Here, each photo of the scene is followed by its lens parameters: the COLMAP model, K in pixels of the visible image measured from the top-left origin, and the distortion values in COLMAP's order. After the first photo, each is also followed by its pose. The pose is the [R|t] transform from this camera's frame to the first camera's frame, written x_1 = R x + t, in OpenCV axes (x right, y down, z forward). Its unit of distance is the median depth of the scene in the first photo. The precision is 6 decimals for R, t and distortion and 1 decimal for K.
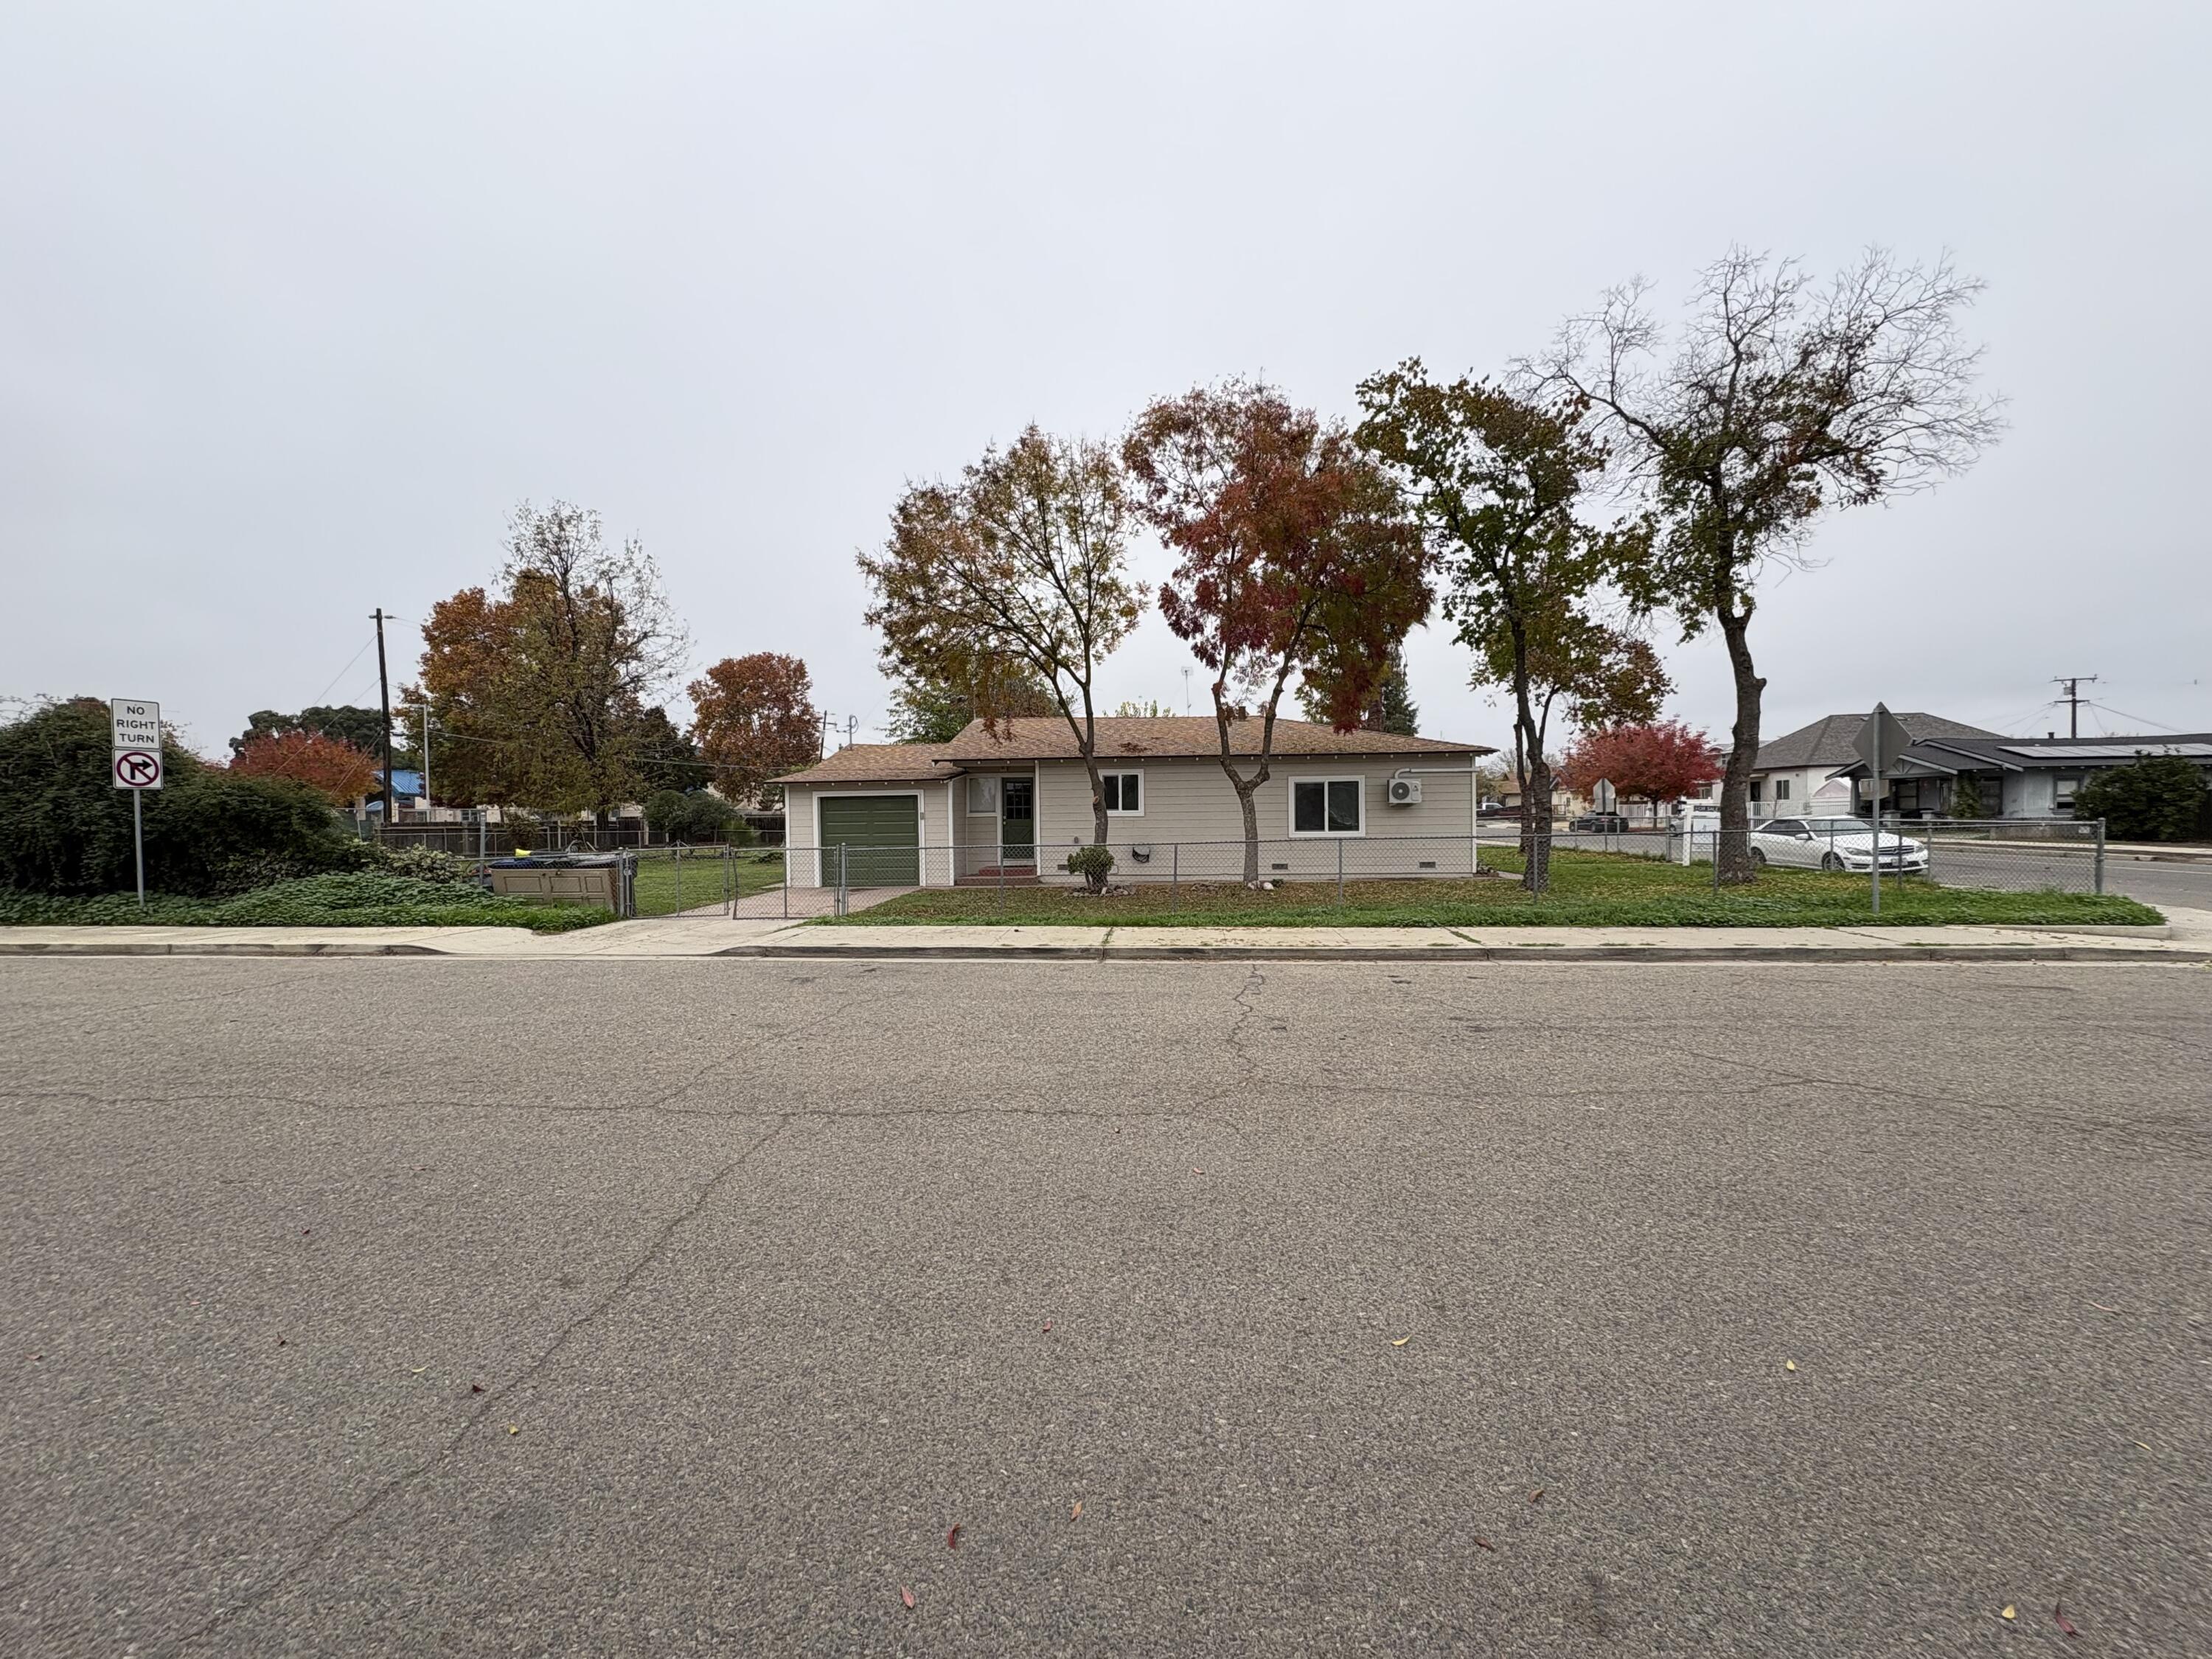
lens RADIAL K [[875.3, 0, 1106.0], [0, 875.3, 829.5], [0, 0, 1]] dist [0.000467, -0.000768]
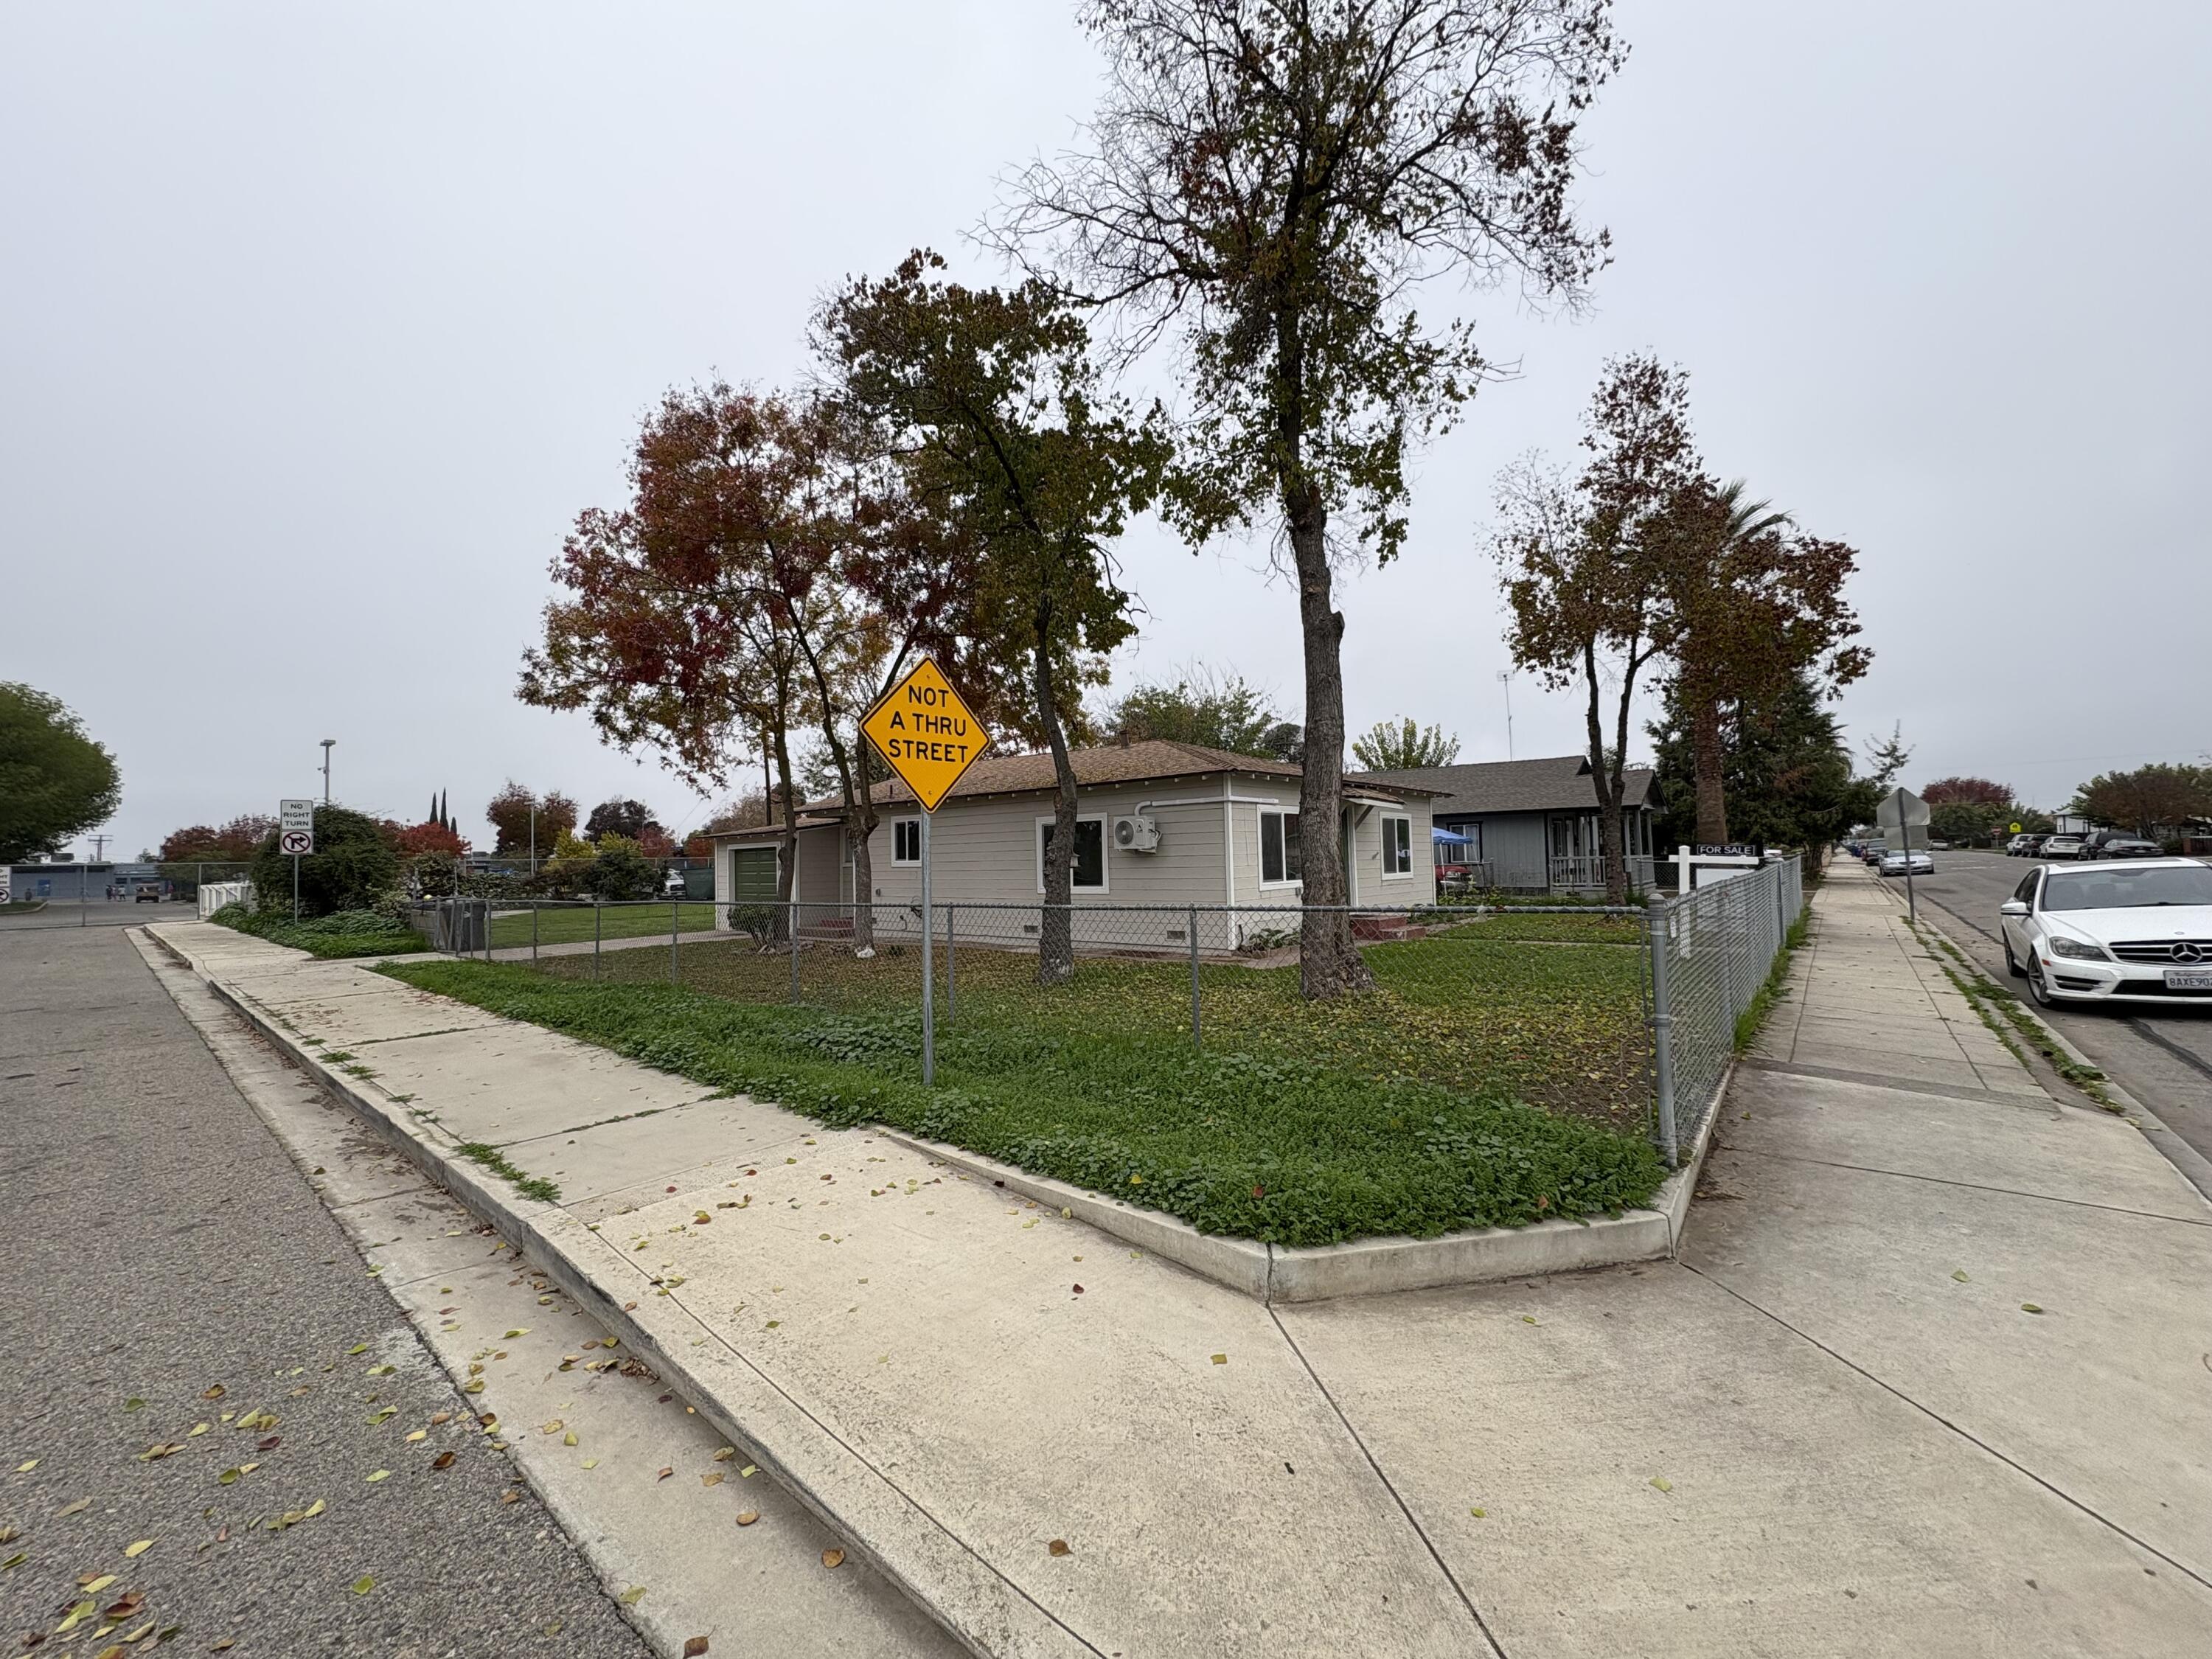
lens RADIAL K [[888.9, 0, 1100.4], [0, 888.9, 809.1], [0, 0, 1]] dist [-0.013480, -0.000136]
pose [[0.804945, -0.038615, -0.592092, 0.736756], [-0.013505, 0.996429, -0.083346, -0.000792], [0.593196, 0.075085, 0.801549, 0.373790]]
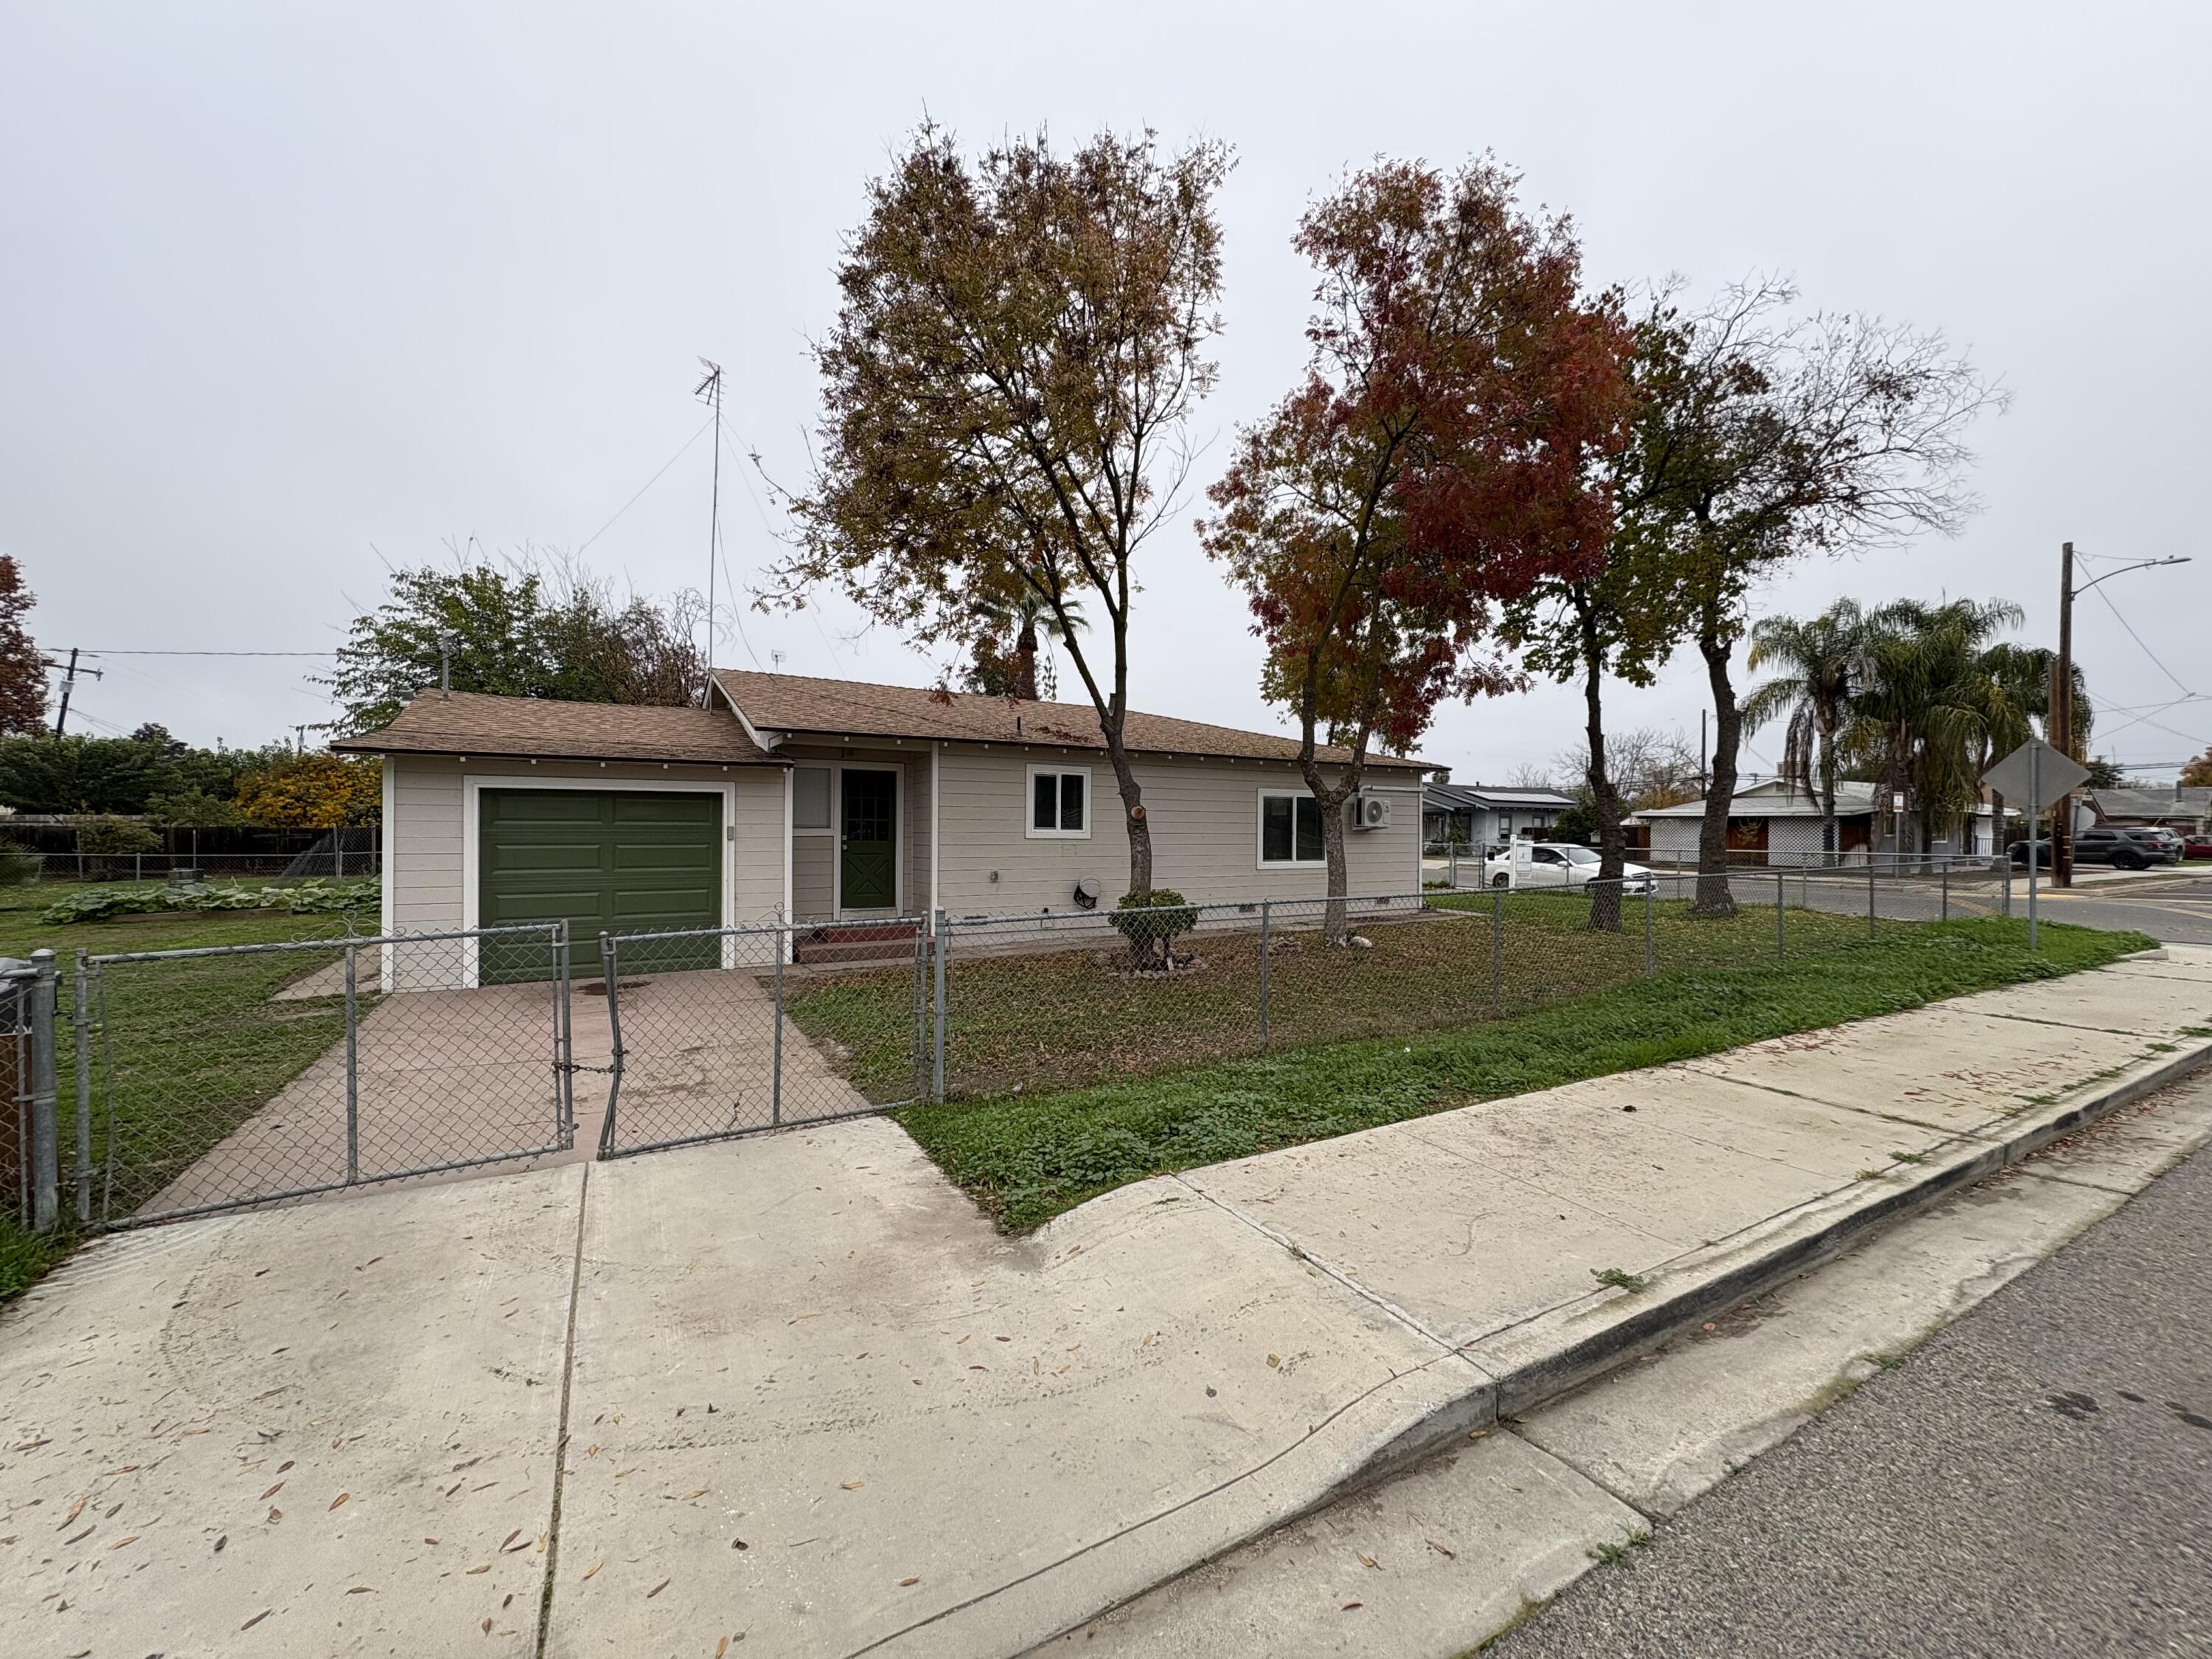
lens RADIAL K [[875.3, 0, 1106.0], [0, 875.3, 829.5], [0, 0, 1]] dist [0.000467, -0.000768]
pose [[0.822922, 0.017201, 0.567894, -0.321023], [-0.004920, 0.999720, -0.023152, -0.006853], [-0.568133, 0.016258, 0.822776, 0.453264]]
